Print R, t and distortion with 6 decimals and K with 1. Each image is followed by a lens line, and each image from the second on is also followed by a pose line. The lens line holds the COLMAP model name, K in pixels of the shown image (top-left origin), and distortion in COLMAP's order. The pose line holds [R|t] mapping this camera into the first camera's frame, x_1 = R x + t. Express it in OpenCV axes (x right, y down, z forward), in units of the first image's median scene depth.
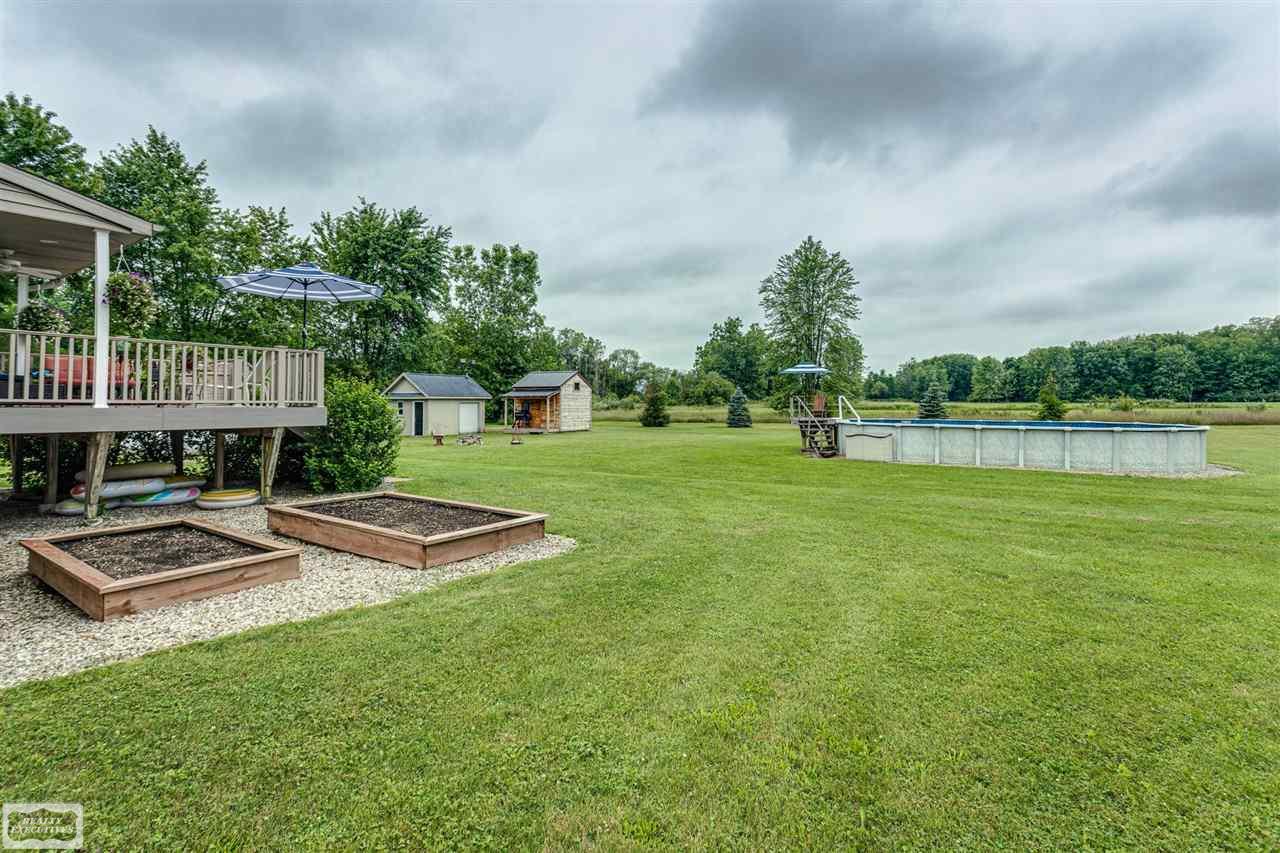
lens RADIAL K [[611.2, 0, 636.9], [0, 611.2, 415.3], [0, 0, 1]] dist [0.004107, 0.000908]
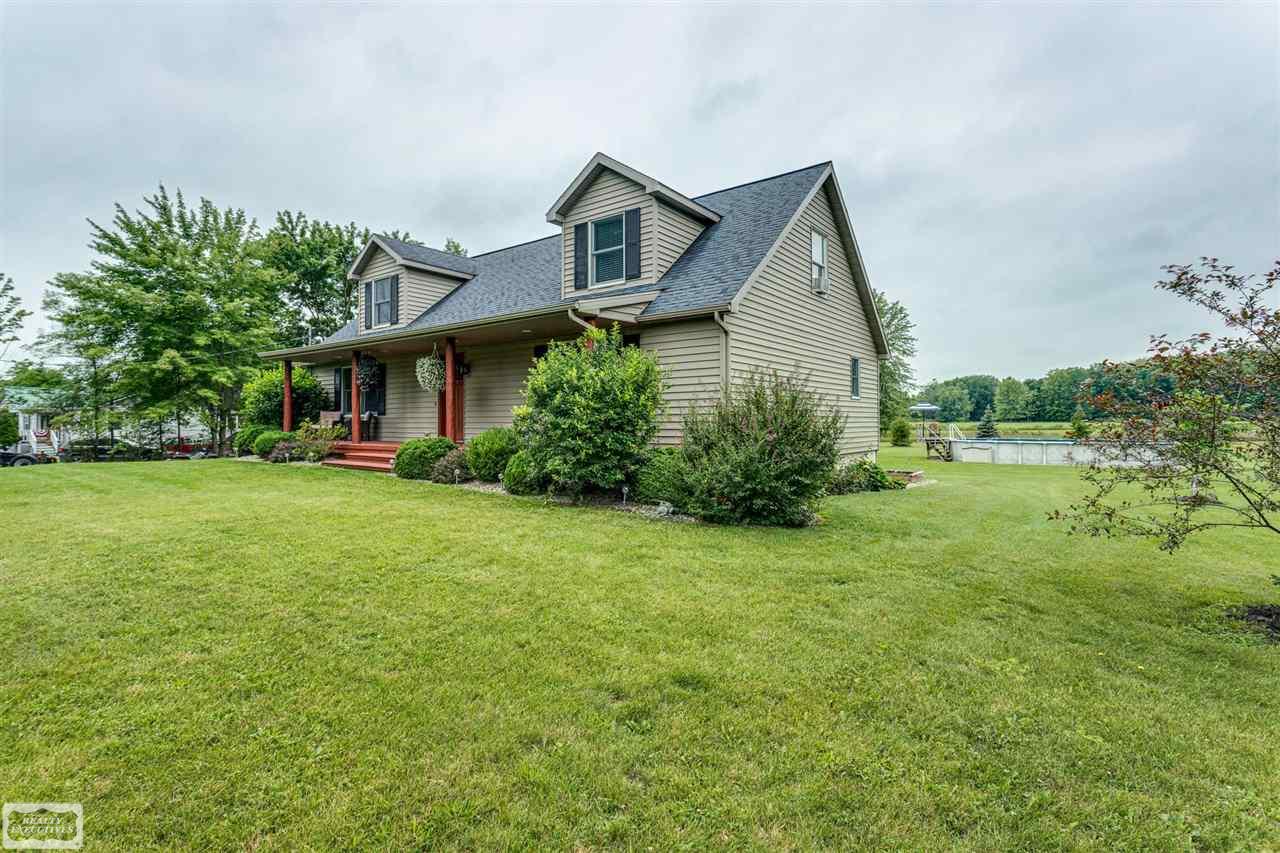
lens RADIAL K [[611.2, 0, 636.7], [0, 611.2, 428.4], [0, 0, 1]] dist [0.004107, 0.000908]
pose [[0.999784, -0.008935, -0.018789, -0.175592], [0.008686, 0.999873, -0.013326, -0.002220], [0.018906, 0.013160, 0.999735, -0.234416]]
